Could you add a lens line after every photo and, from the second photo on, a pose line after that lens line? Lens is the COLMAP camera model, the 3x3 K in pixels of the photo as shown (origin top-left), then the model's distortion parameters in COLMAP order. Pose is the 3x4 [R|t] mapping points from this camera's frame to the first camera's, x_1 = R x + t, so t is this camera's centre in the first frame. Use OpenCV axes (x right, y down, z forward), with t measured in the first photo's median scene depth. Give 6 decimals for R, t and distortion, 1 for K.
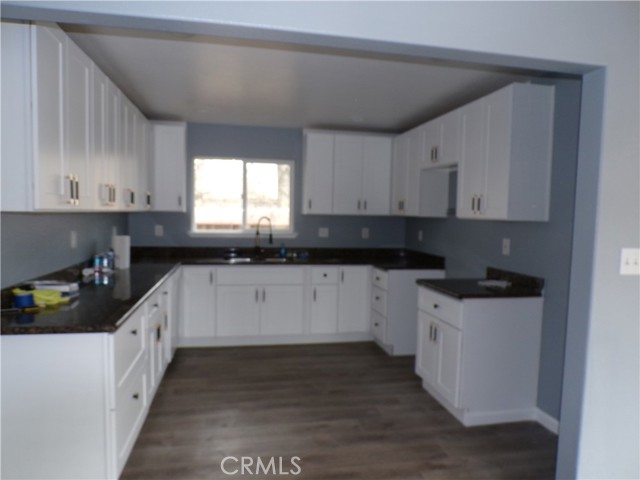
lens RADIAL K [[437.7, 0, 320.0], [0, 437.7, 240.0], [0, 0, 1]] dist [-0.038526, 0.007849]
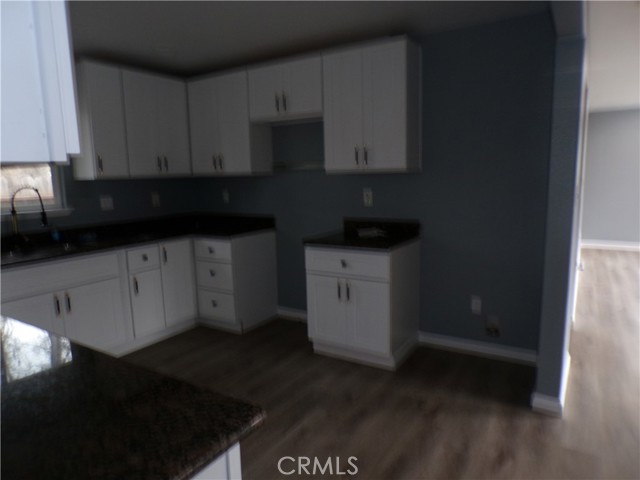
lens RADIAL K [[437.7, 0, 320.0], [0, 437.7, 240.0], [0, 0, 1]] dist [-0.038526, 0.007849]
pose [[0.679825, -0.144920, 0.718913, -0.316567], [0.082743, 0.989179, 0.121157, -0.015932], [-0.728691, -0.022881, 0.684460, 0.263318]]
